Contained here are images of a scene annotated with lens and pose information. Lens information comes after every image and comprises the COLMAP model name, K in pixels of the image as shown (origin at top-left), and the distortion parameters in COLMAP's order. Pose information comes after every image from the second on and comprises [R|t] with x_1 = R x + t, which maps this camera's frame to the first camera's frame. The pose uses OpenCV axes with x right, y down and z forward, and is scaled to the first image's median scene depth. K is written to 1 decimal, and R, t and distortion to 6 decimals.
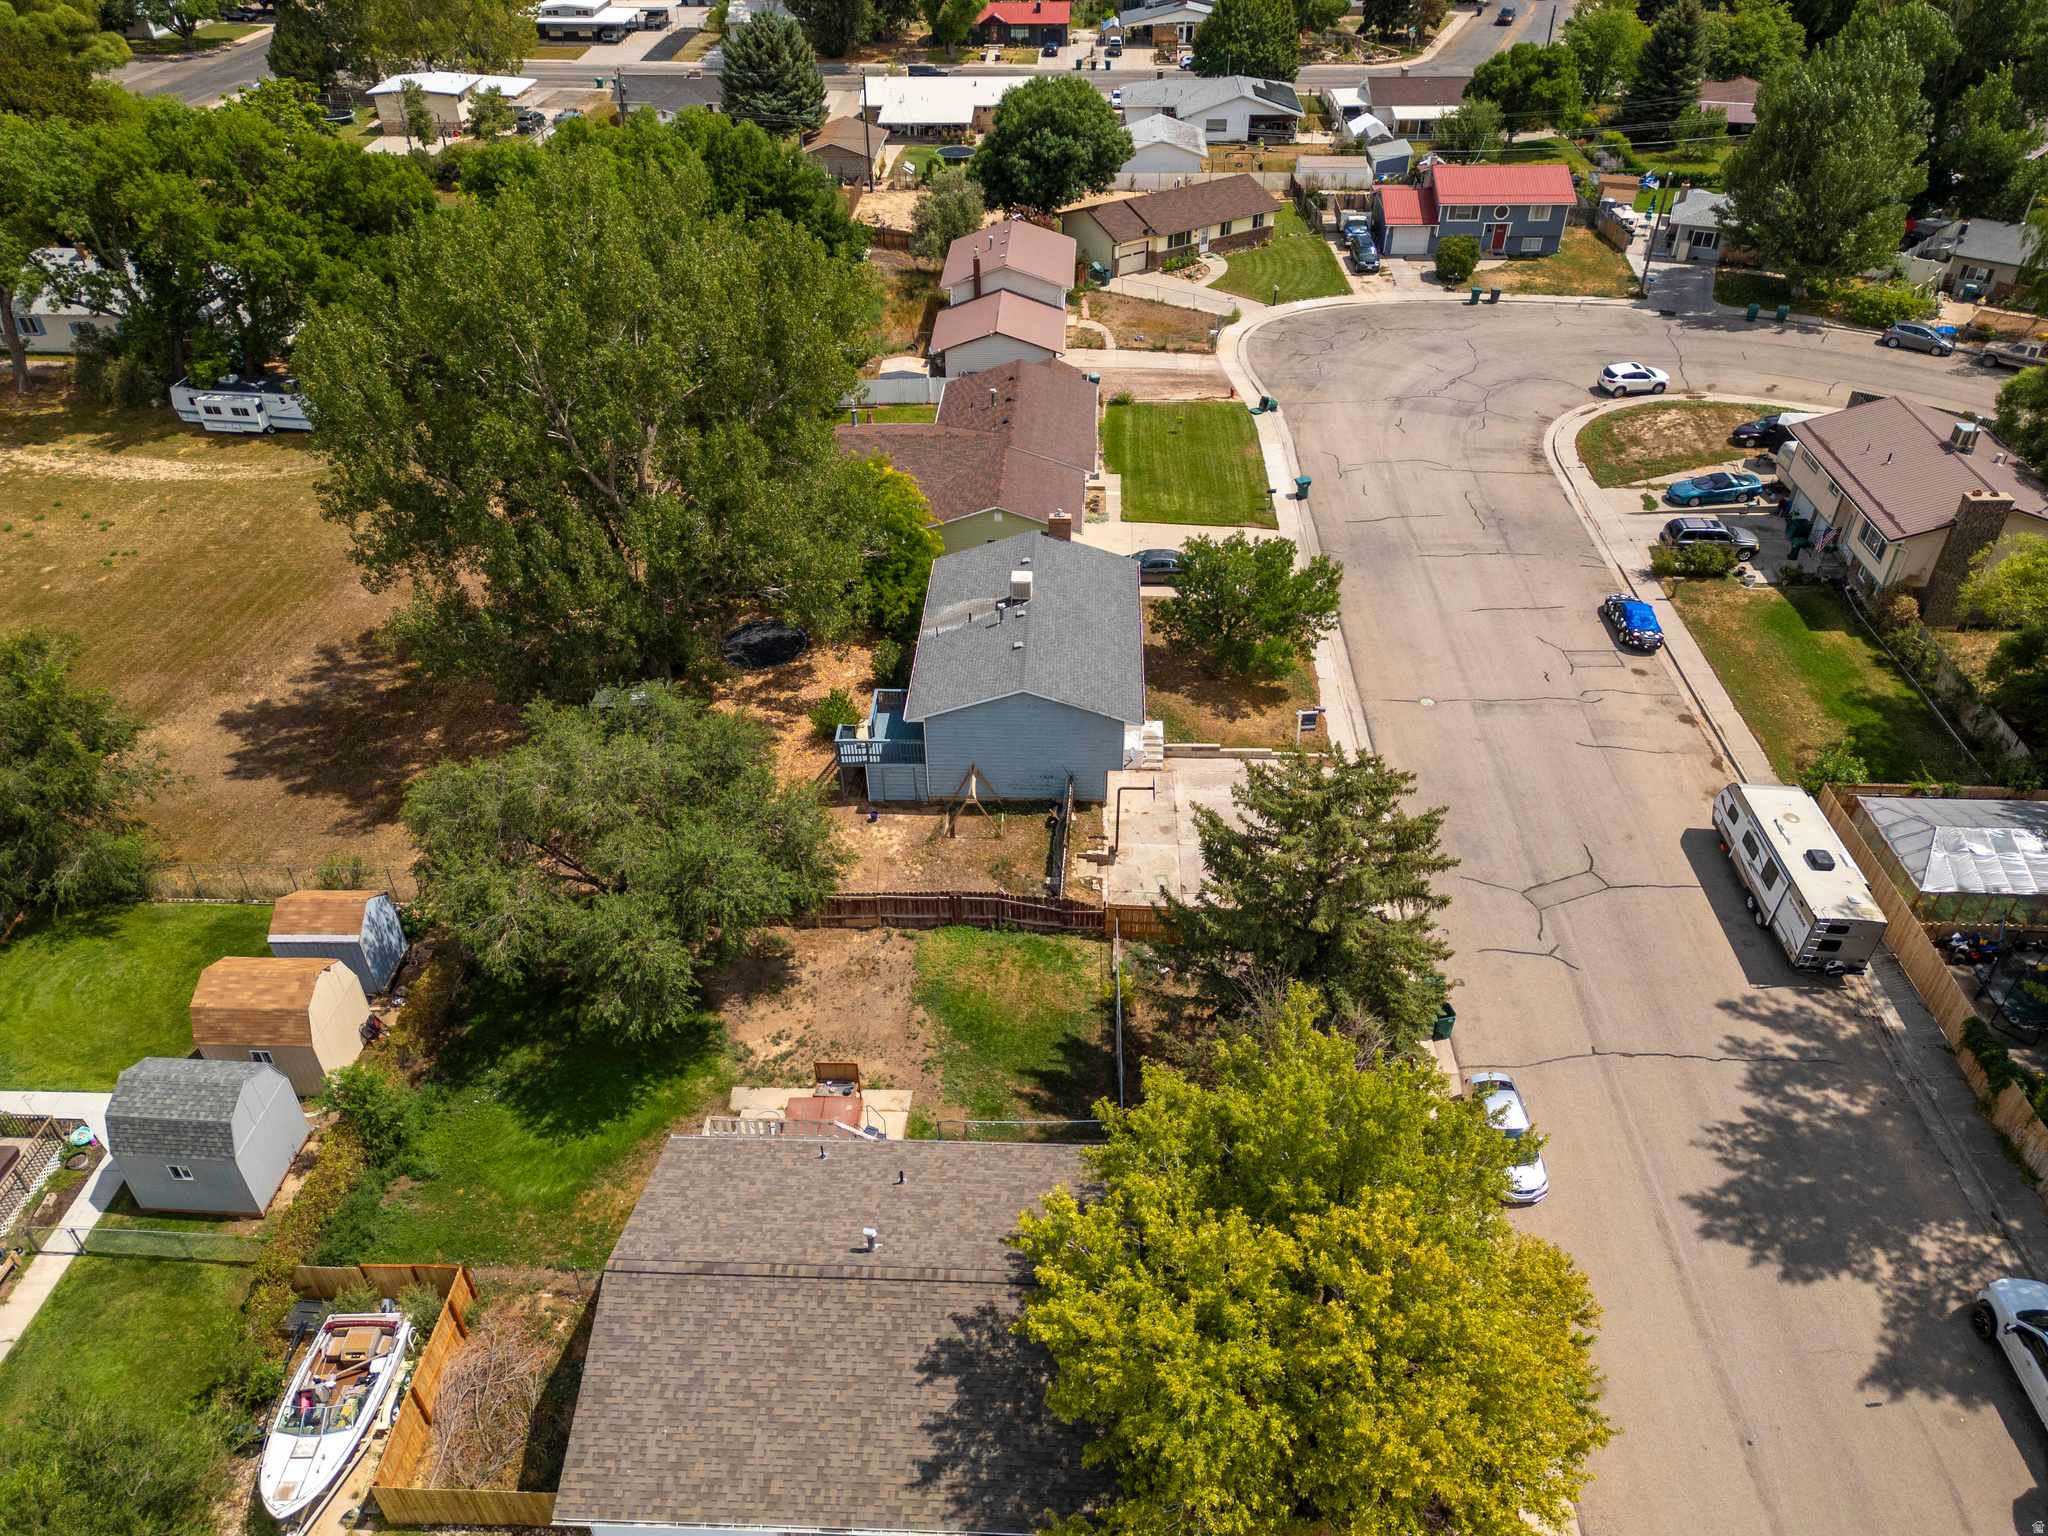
lens RADIAL K [[1431.6, 0, 1029.1], [0, 1431.6, 770.0], [0, 0, 1]] dist [0.064886, -0.054976]
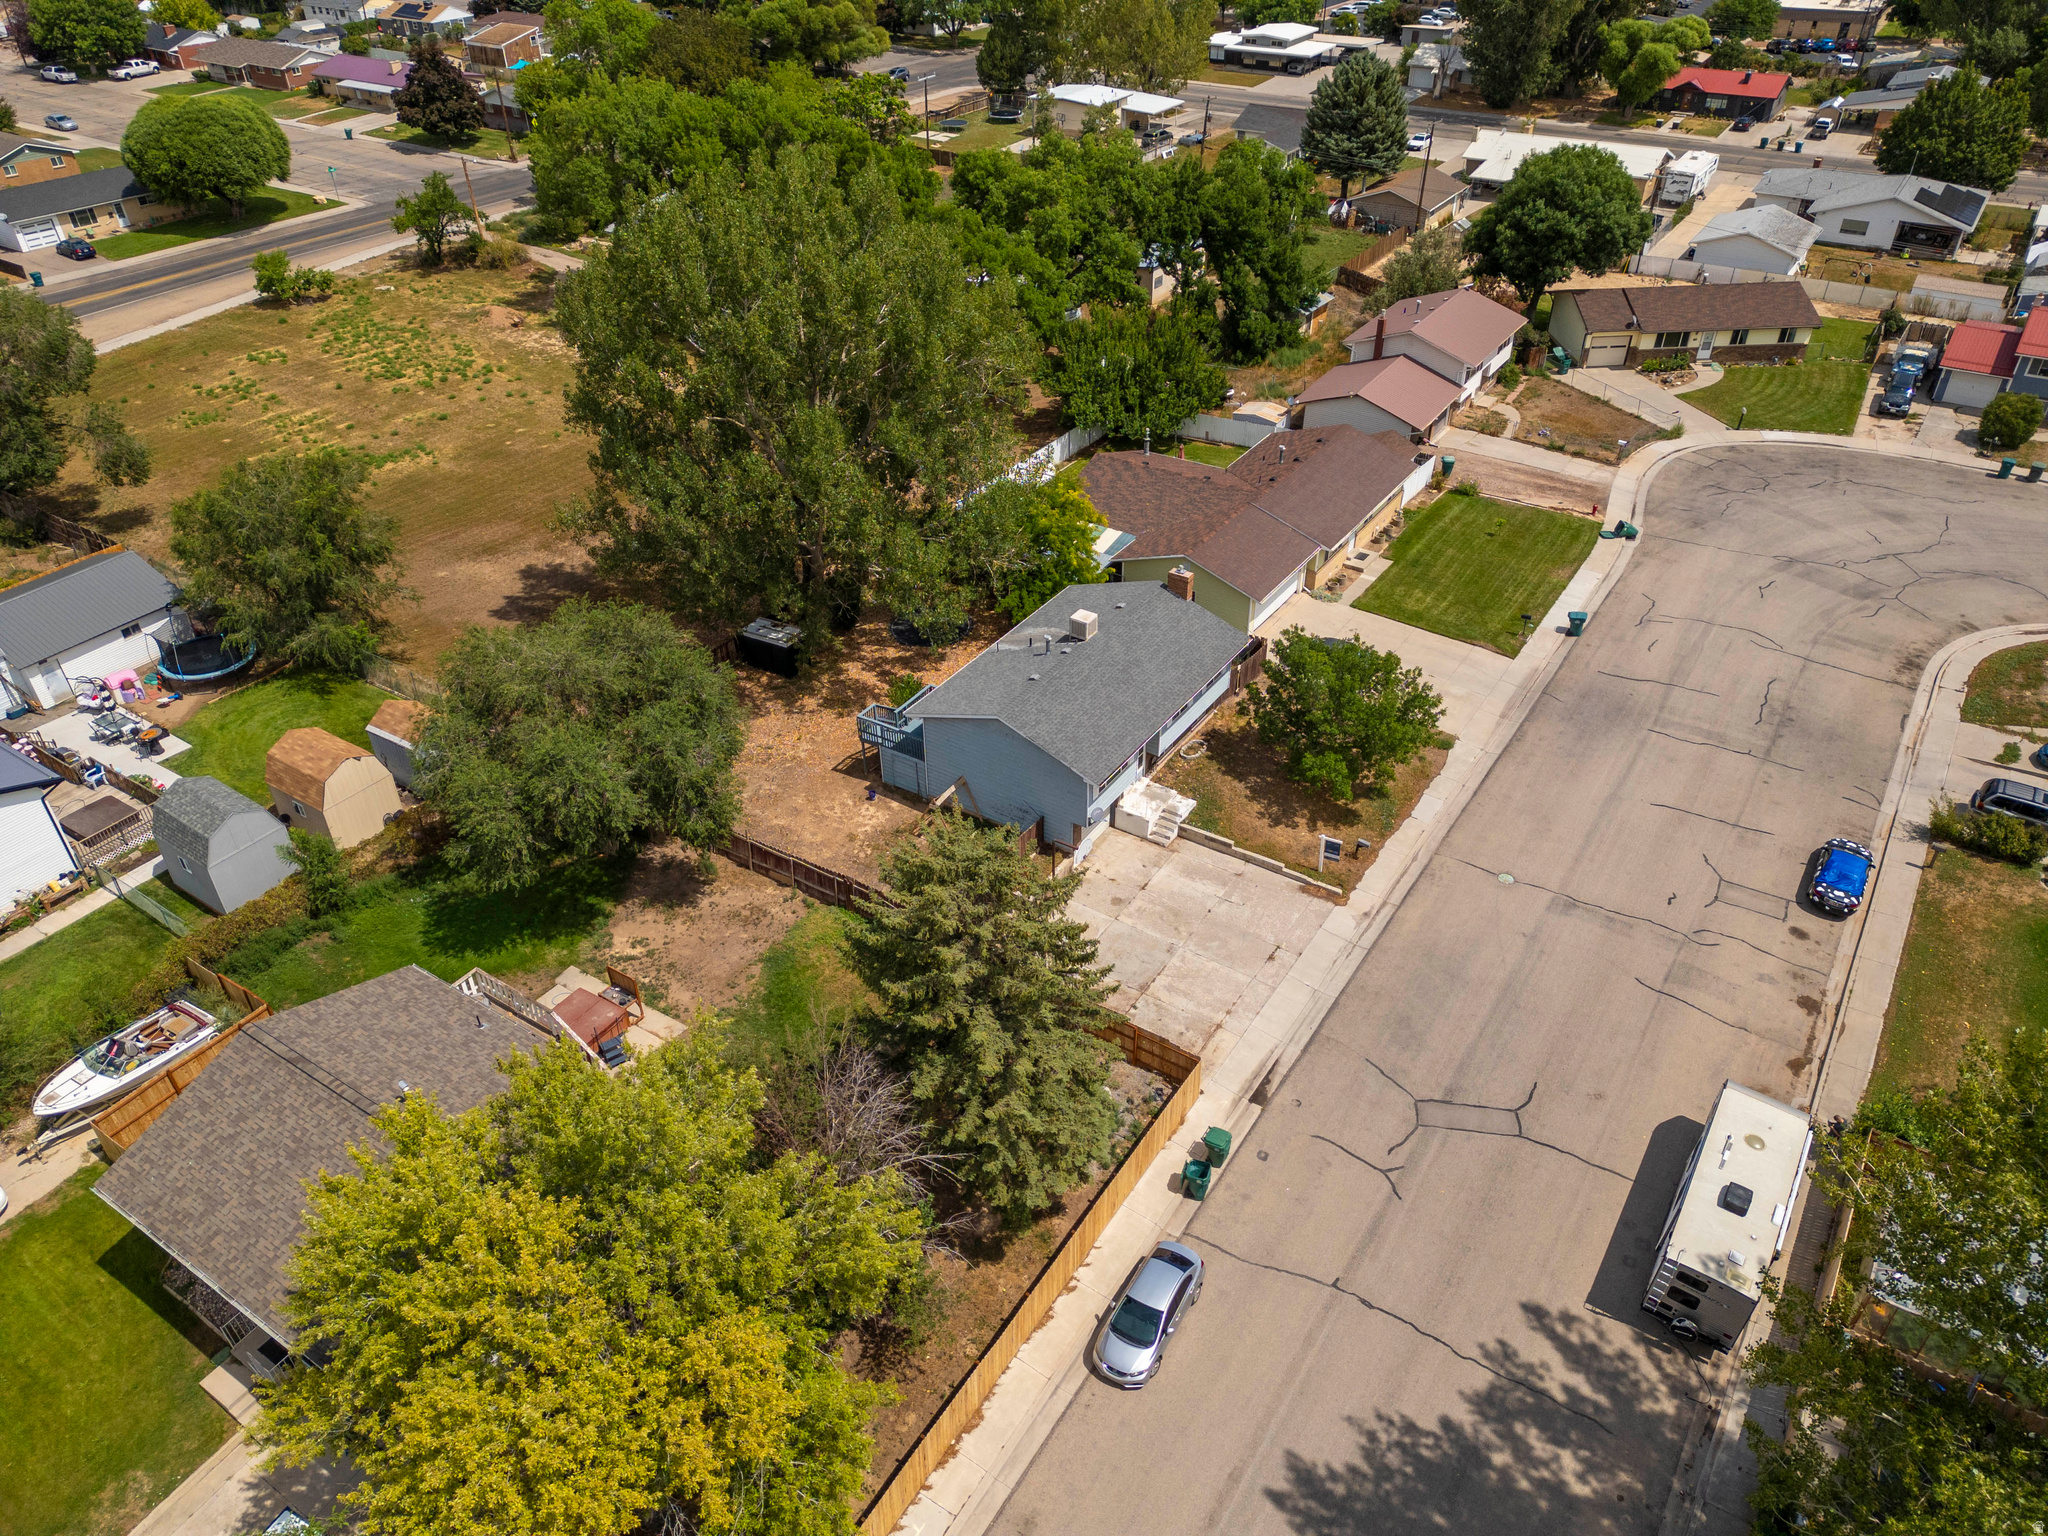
lens RADIAL K [[1426.3, 0, 1027.5], [0, 1426.3, 772.5], [0, 0, 1]] dist [0.075859, -0.072222]
pose [[0.857875, 0.299469, -0.417574, 0.283747], [-0.306761, 0.950399, 0.051374, -0.048816], [0.412247, 0.084023, 0.907190, 0.060781]]
